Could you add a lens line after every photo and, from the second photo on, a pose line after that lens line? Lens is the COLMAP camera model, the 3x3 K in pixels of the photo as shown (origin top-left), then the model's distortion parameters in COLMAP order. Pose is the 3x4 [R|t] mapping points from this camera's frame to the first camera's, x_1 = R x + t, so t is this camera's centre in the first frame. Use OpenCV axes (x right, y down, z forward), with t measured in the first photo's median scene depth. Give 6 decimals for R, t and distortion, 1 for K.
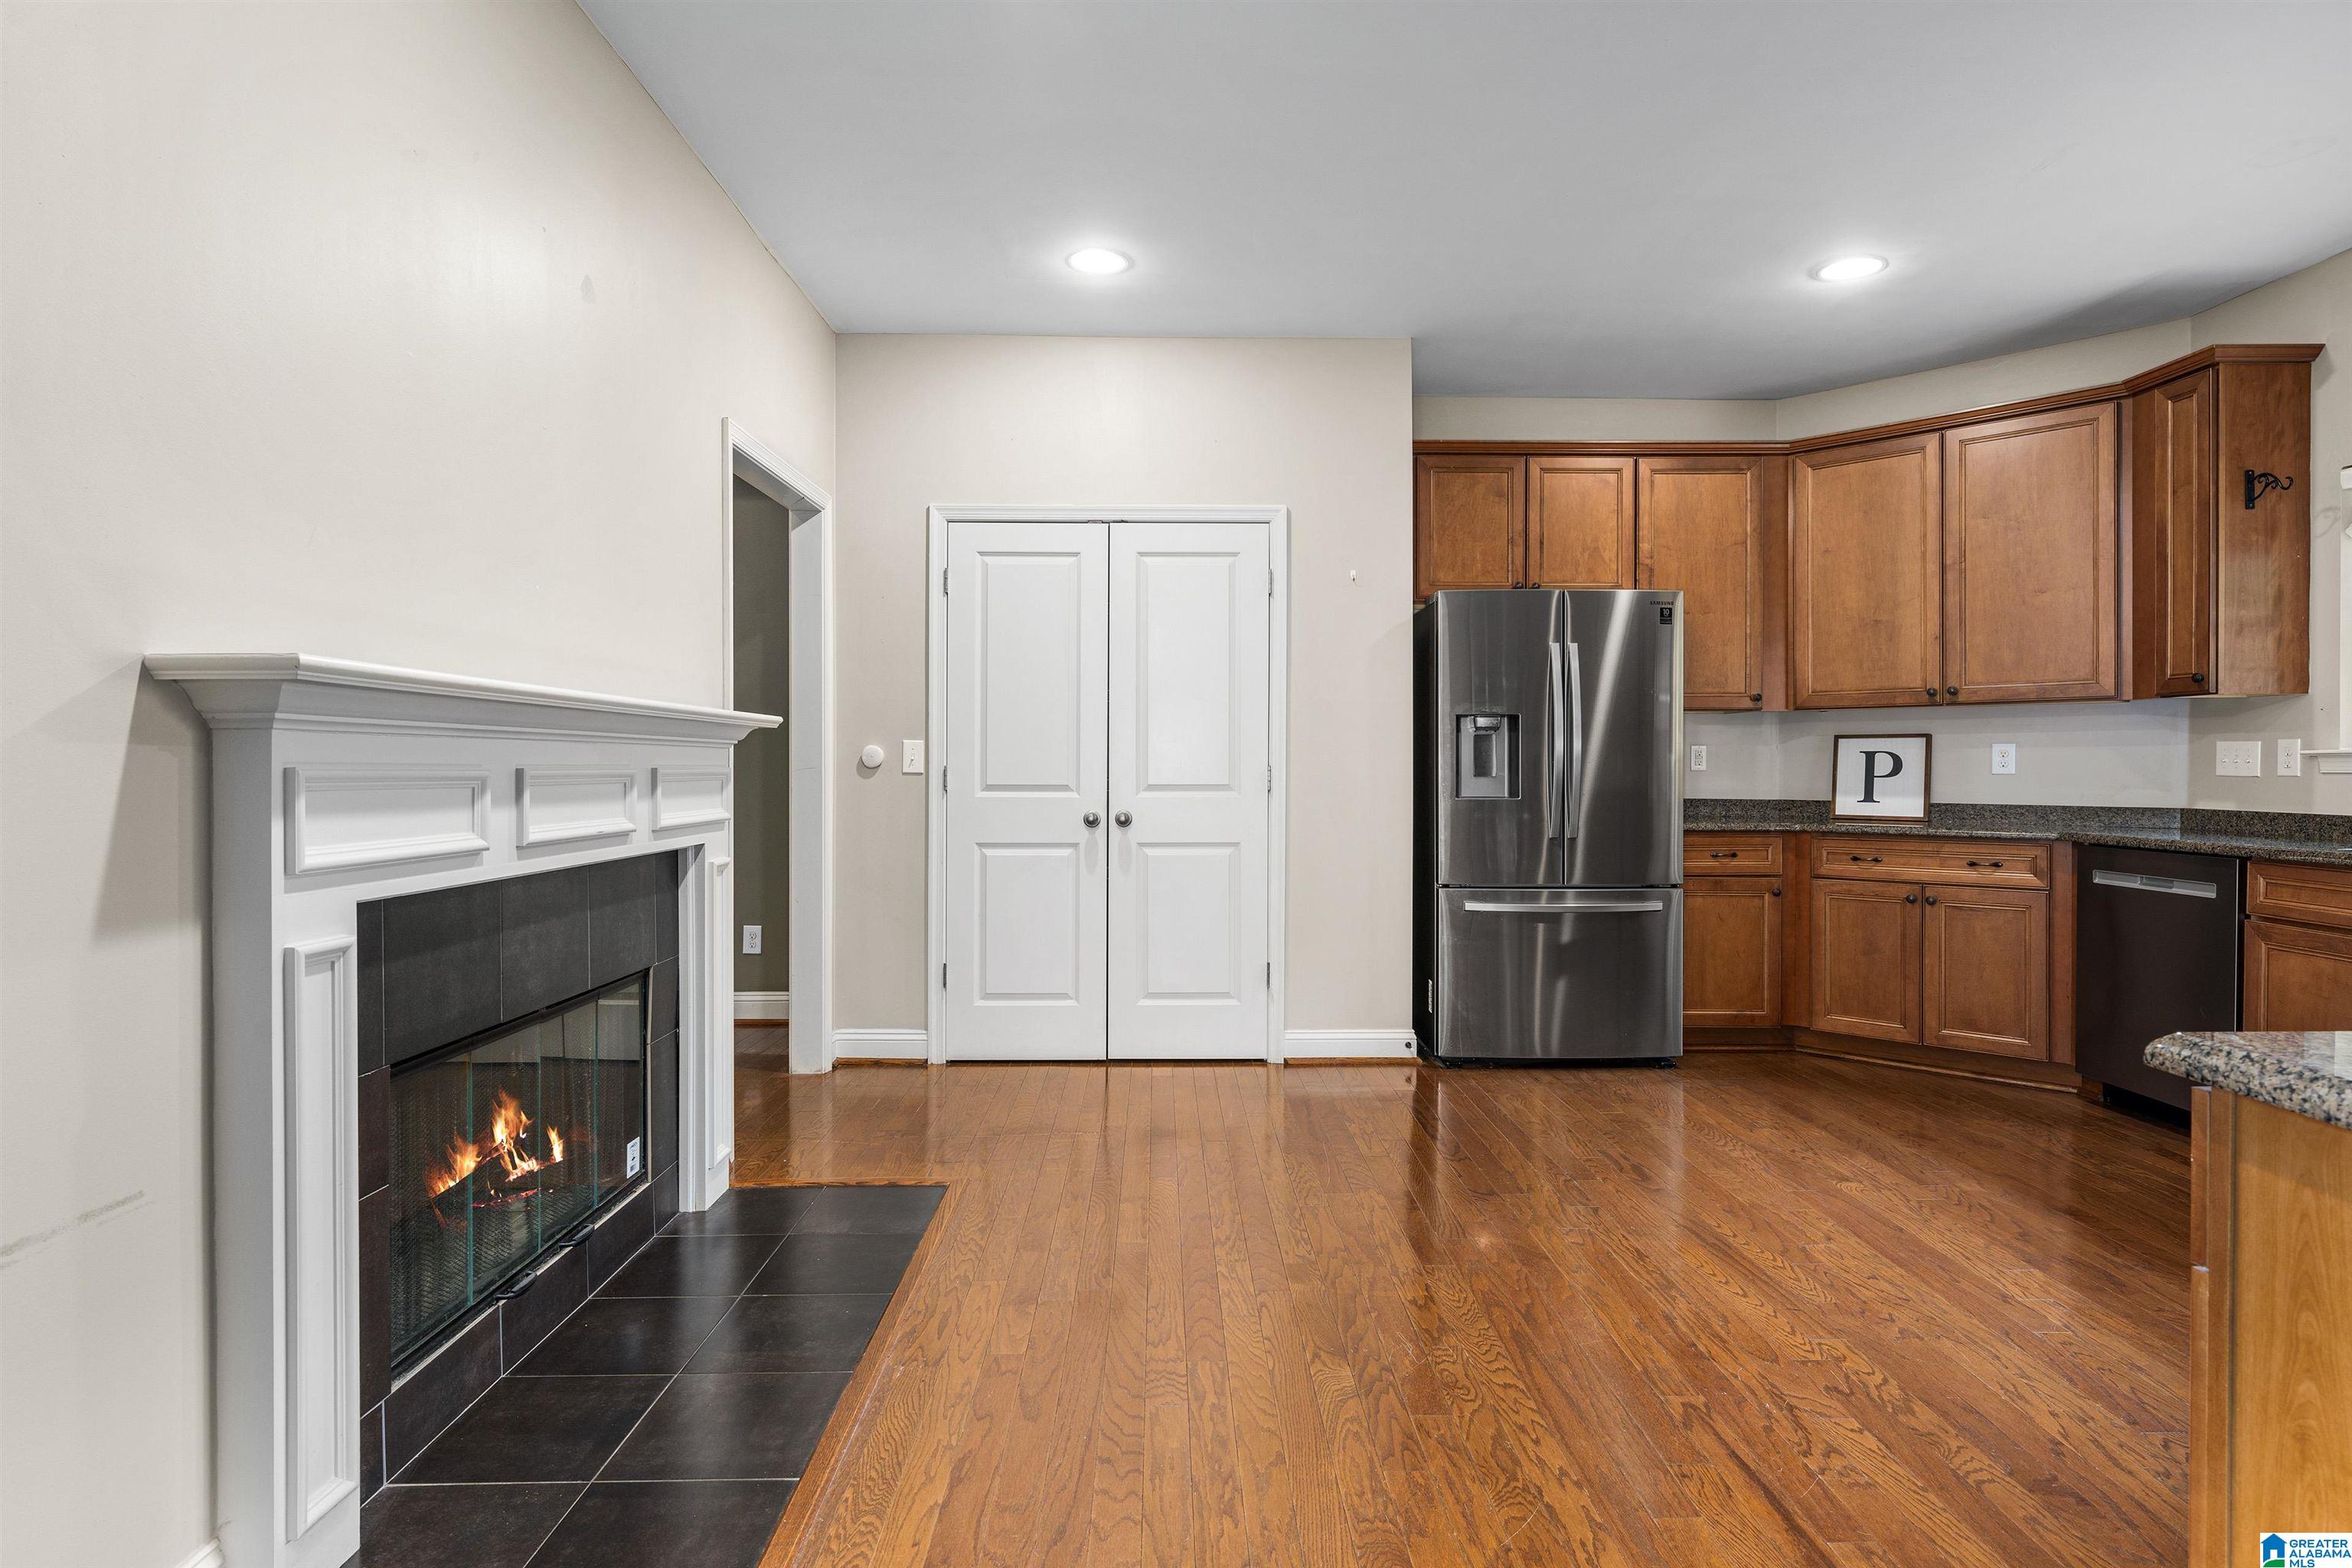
lens RADIAL K [[1188.3, 0, 1179.0], [0, 1188.3, 774.7], [0, 0, 1]] dist [-0.000451, -0.000220]
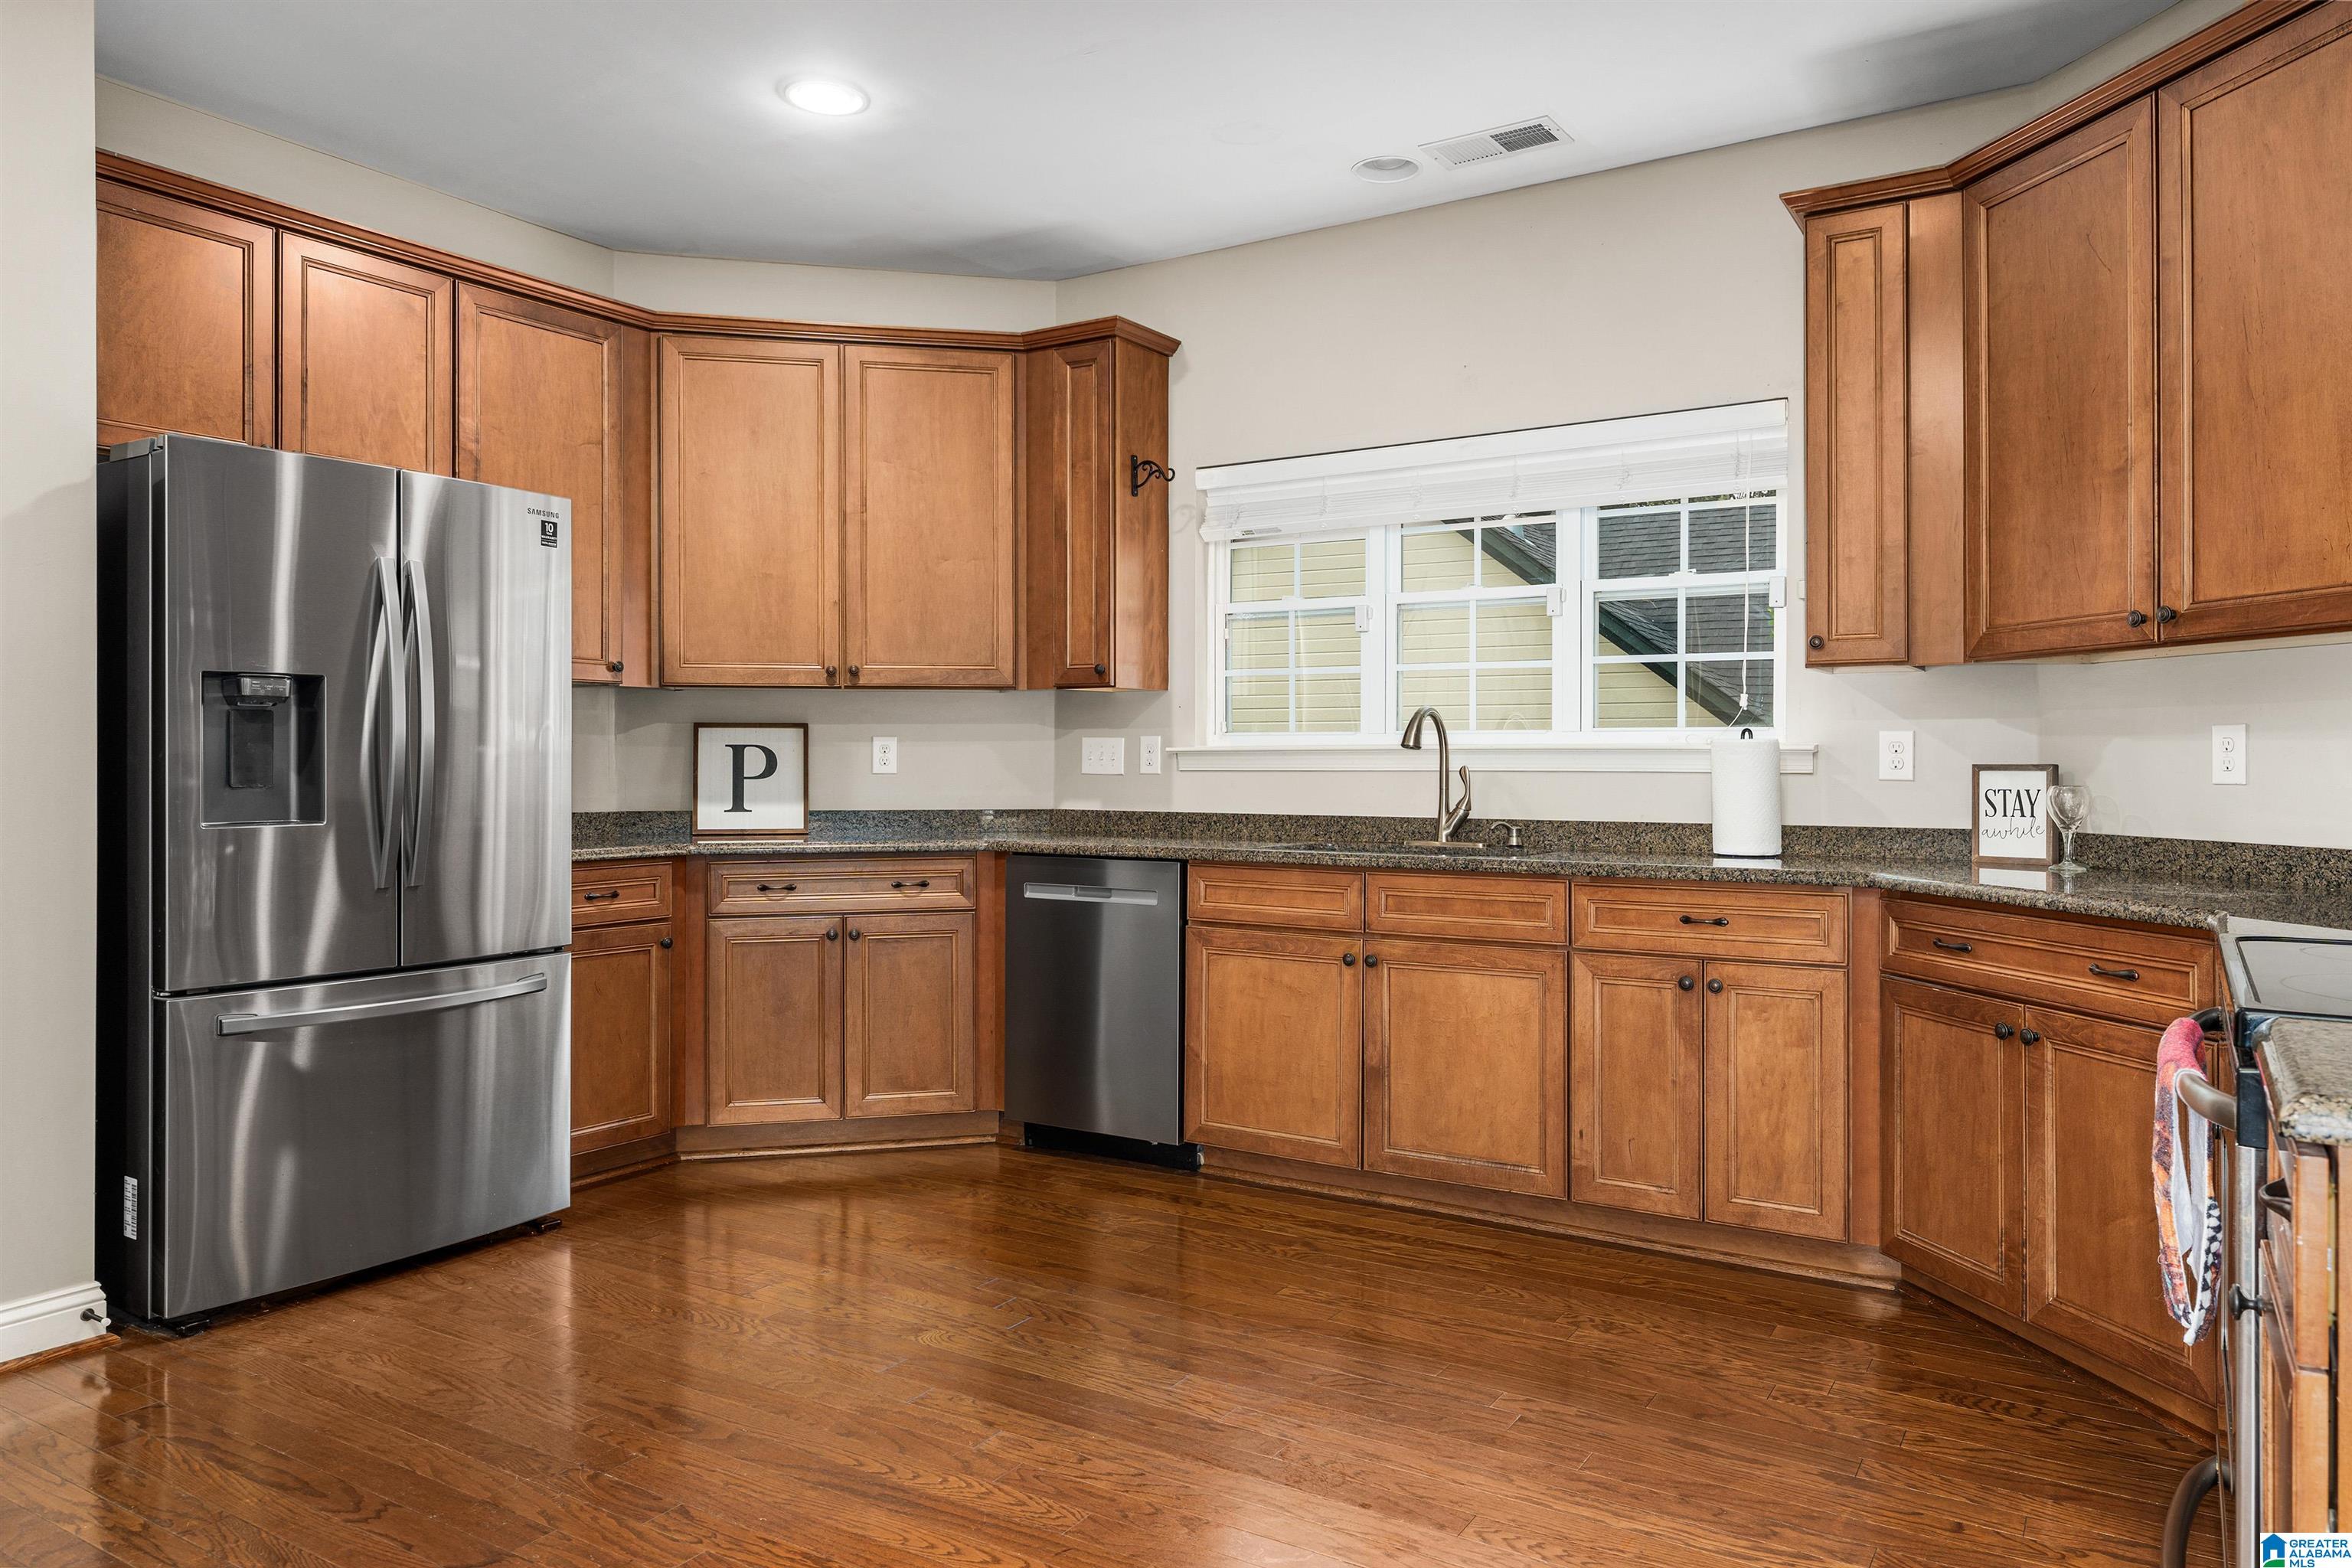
lens RADIAL K [[1564.5, 0, 1178.9], [0, 1564.5, 757.7], [0, 0, 1]] dist [0.006754, -0.000698]
pose [[0.546691, 0.000181, 0.837335, -0.122922], [0.007468, 0.999959, -0.005092, -0.004996], [-0.837301, 0.009037, 0.546667, 0.253687]]
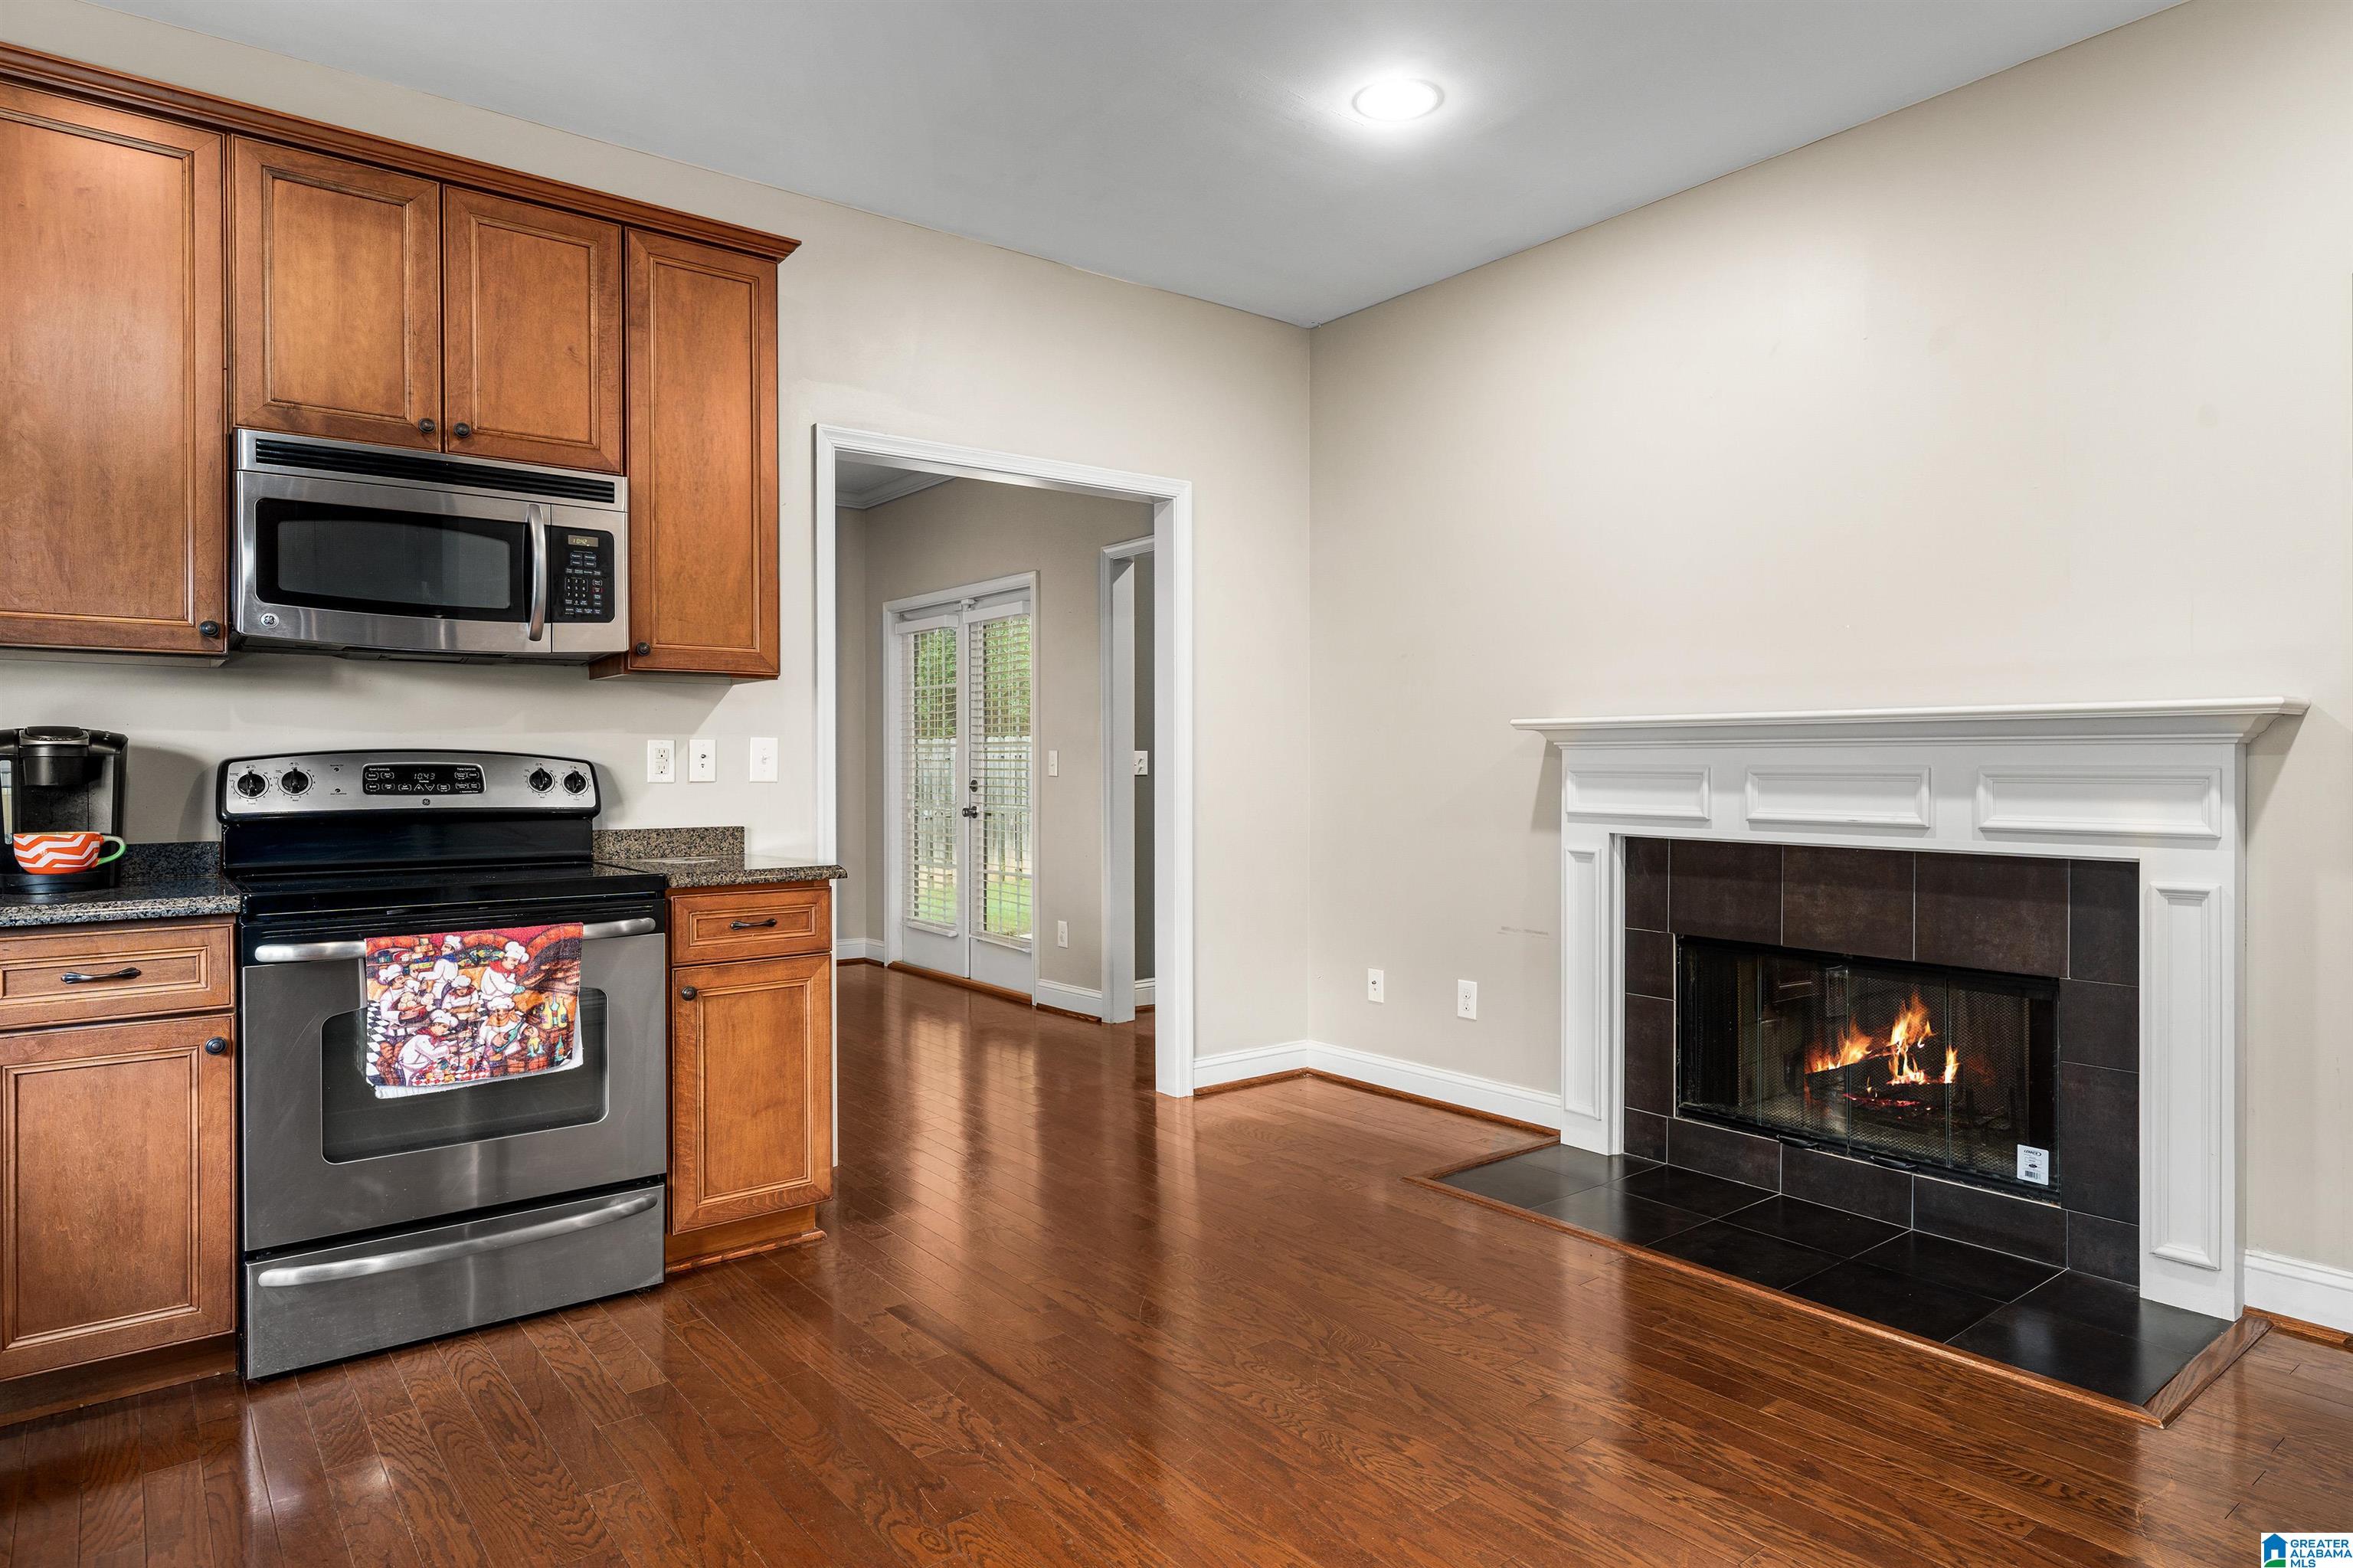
lens RADIAL K [[1342.5, 0, 1175.5], [0, 1342.5, 770.8], [0, 0, 1]] dist [0.001128, 0.000866]
pose [[-0.797340, 0.005377, -0.603506, 0.504669], [-0.002503, 0.999922, 0.012217, -0.010008], [0.603525, 0.011252, -0.797265, 0.949562]]
